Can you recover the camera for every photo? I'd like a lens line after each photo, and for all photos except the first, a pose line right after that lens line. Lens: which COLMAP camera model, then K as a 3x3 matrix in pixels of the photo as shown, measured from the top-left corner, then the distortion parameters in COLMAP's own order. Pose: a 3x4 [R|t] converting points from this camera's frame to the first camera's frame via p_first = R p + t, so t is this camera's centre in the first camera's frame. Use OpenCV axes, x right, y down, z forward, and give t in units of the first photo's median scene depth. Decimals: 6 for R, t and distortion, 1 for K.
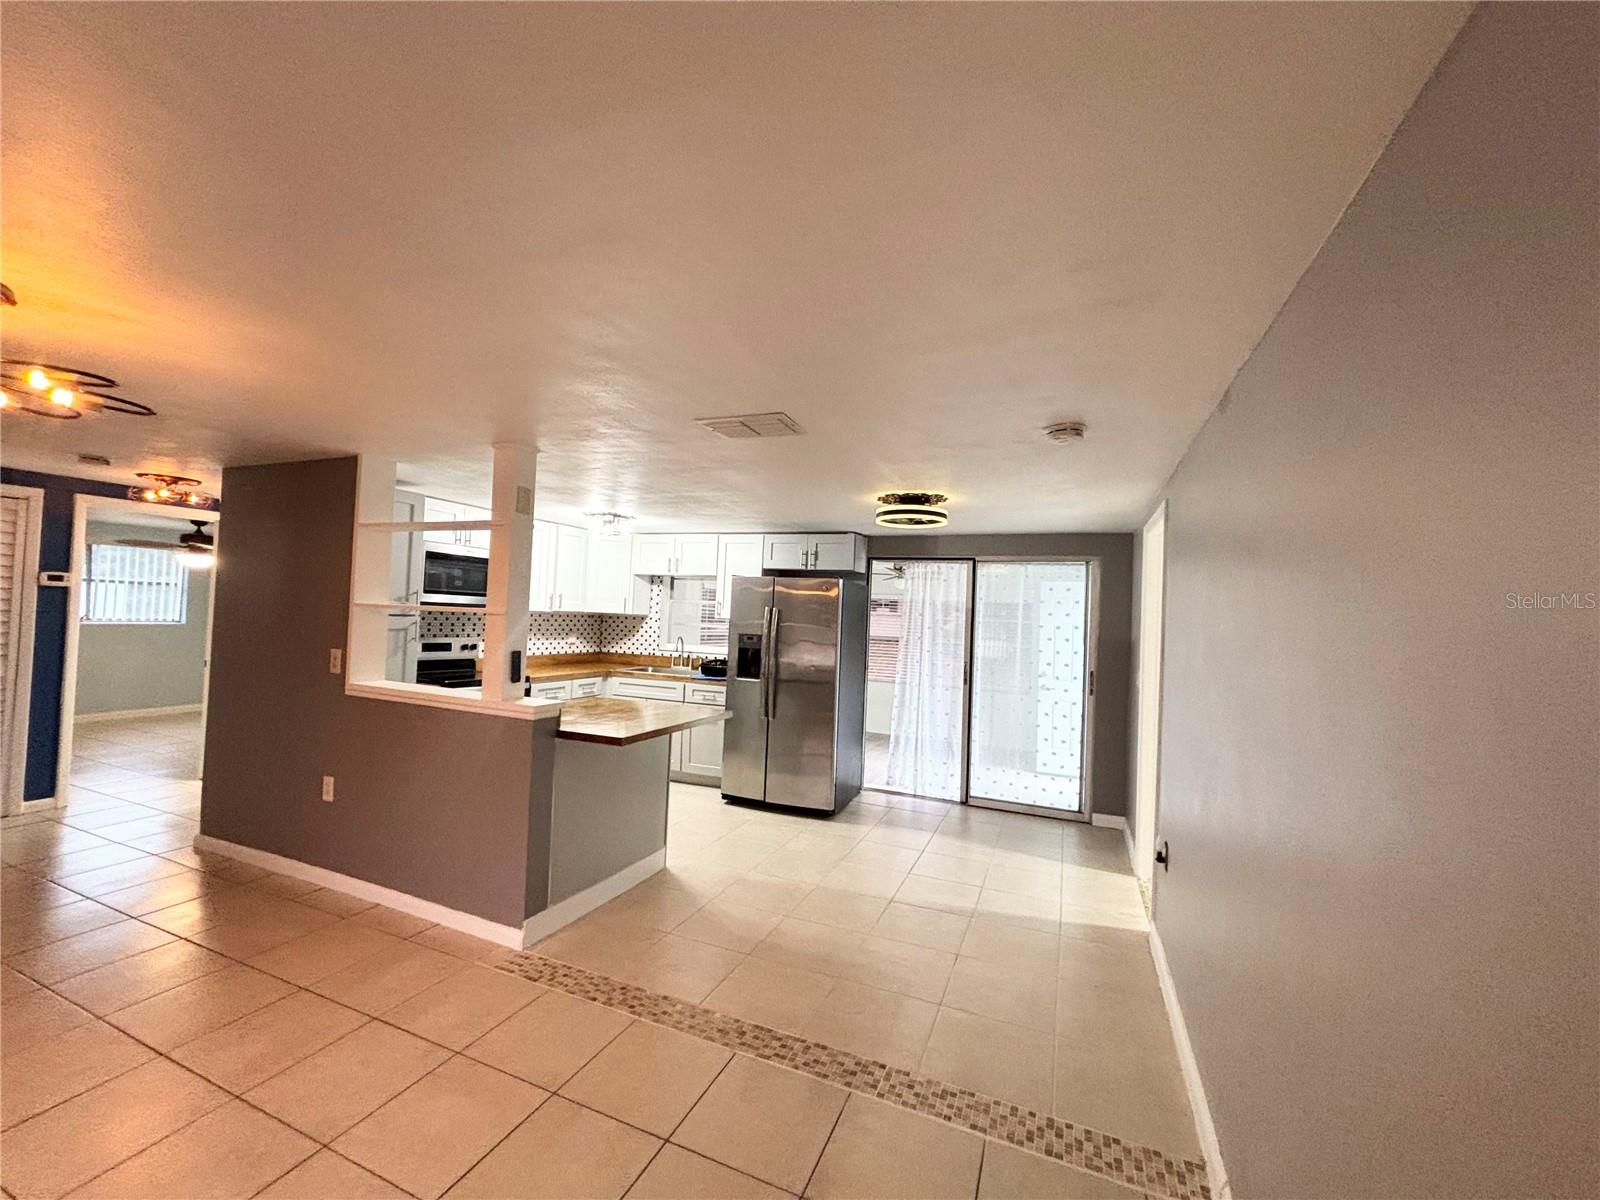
lens RADIAL K [[644.1, 0, 795.1], [0, 644.1, 597.2], [0, 0, 1]] dist [0.011634, -0.000009]
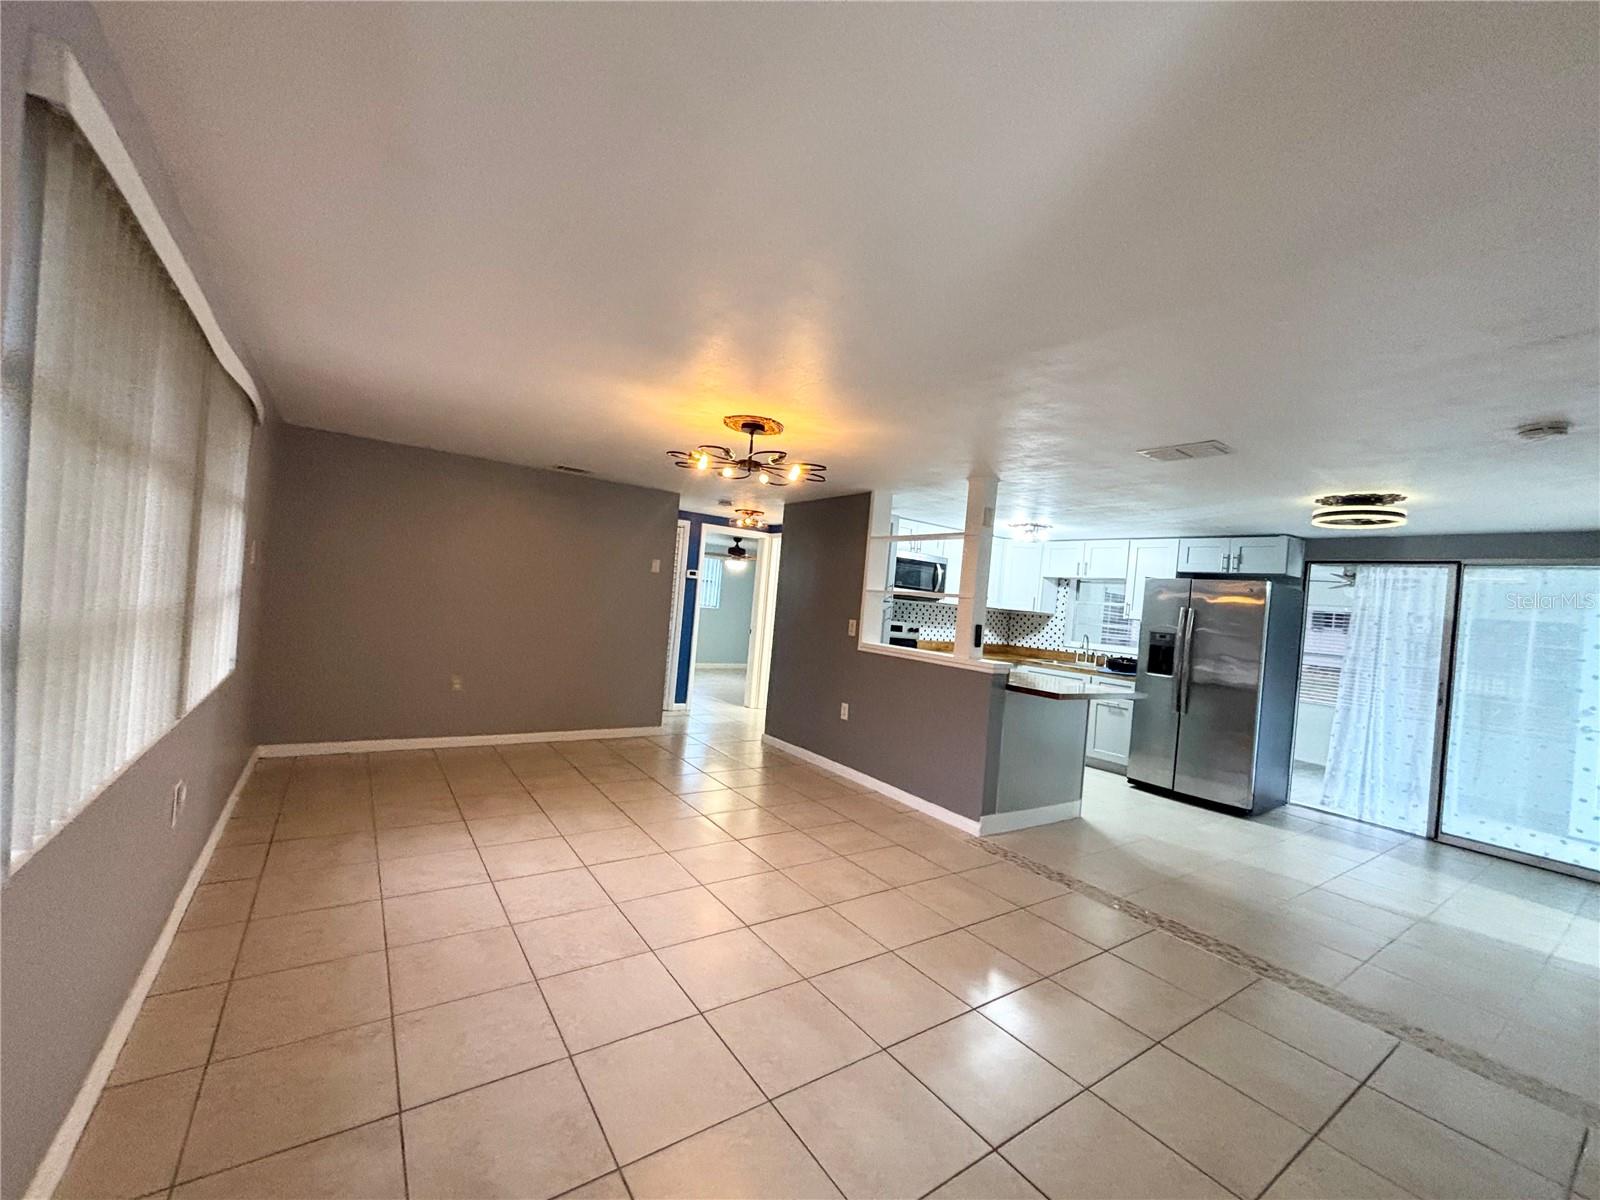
lens RADIAL K [[646.7, 0, 800.0], [0, 646.7, 600.0], [0, 0, 1]] dist [-0.000308, -0.000106]
pose [[0.847316, 0.030377, -0.530219, -0.012454], [-0.036156, 0.999346, -0.000524, 0.025646], [0.529856, 0.019615, 0.847861, -0.222970]]
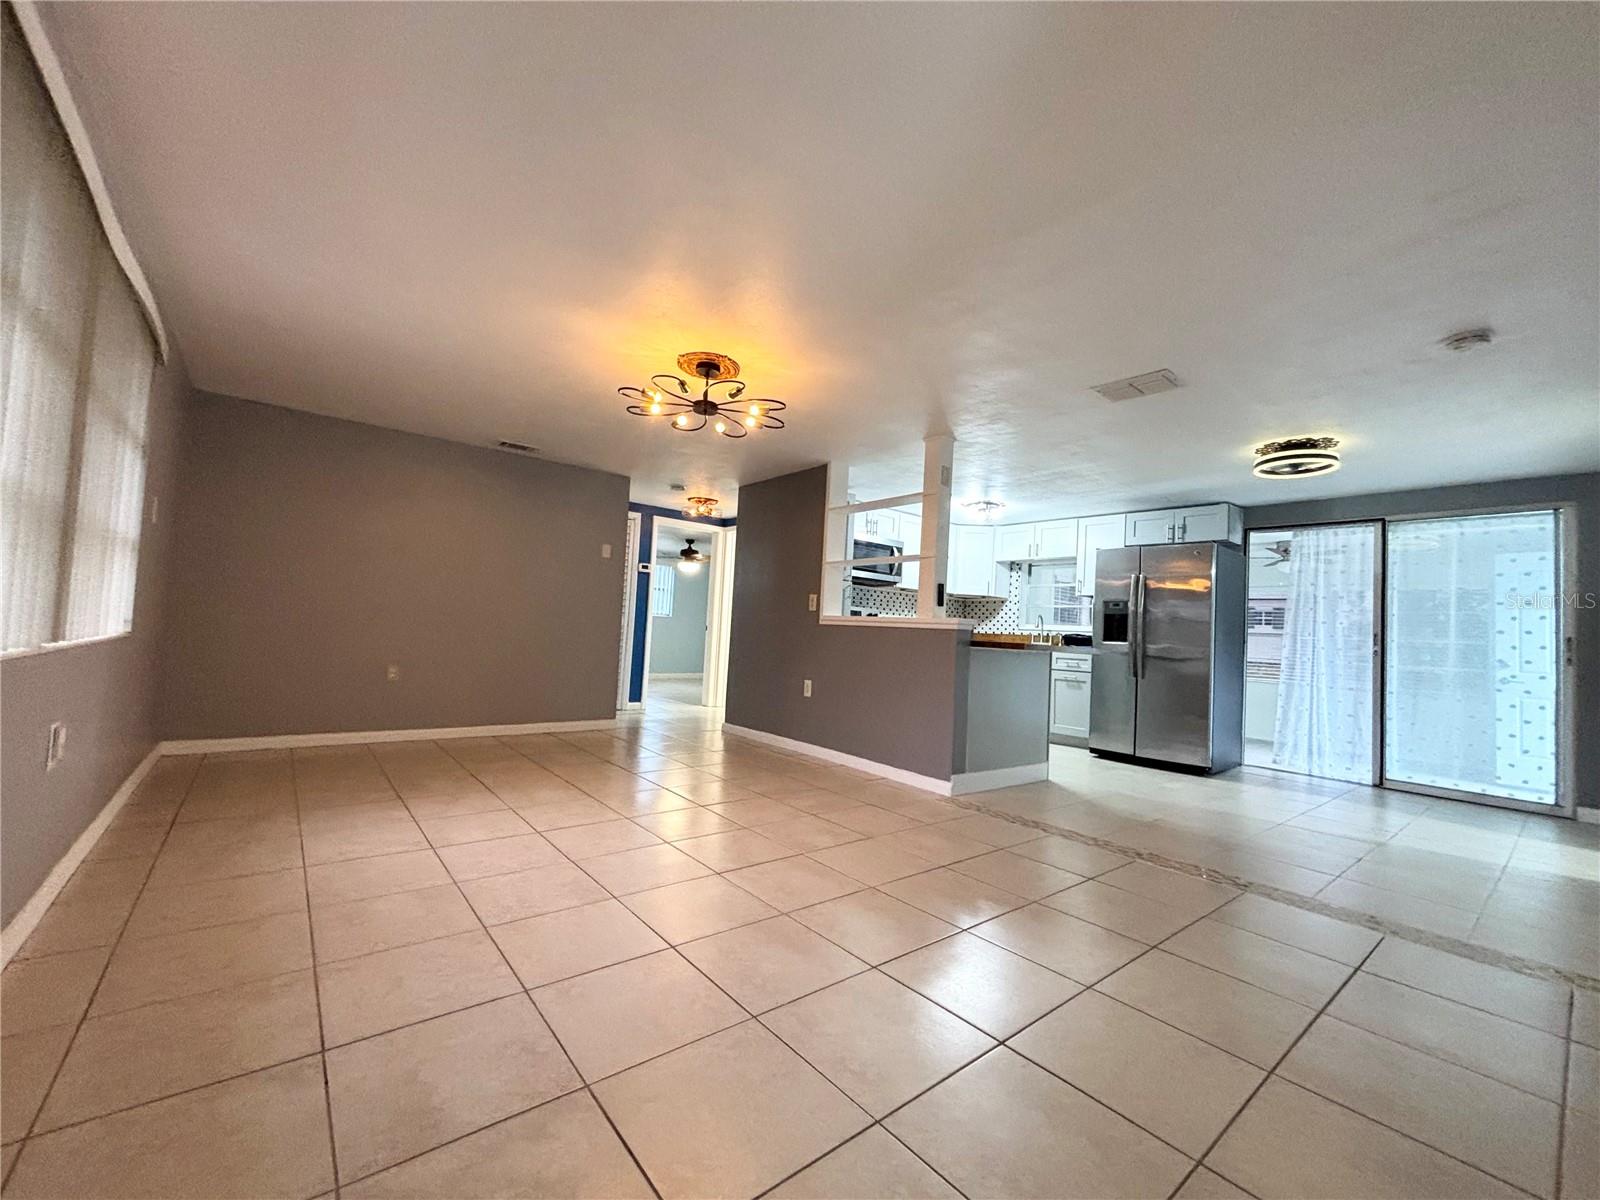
lens RADIAL K [[646.0, 0, 800.7], [0, 646.0, 599.7], [0, 0, 1]] dist [0.001347, 0.000460]
pose [[0.885185, -0.016906, -0.464933, -0.032311], [-0.003828, 0.999041, -0.043614, 0.103485], [0.465224, 0.040386, 0.884271, -0.207808]]
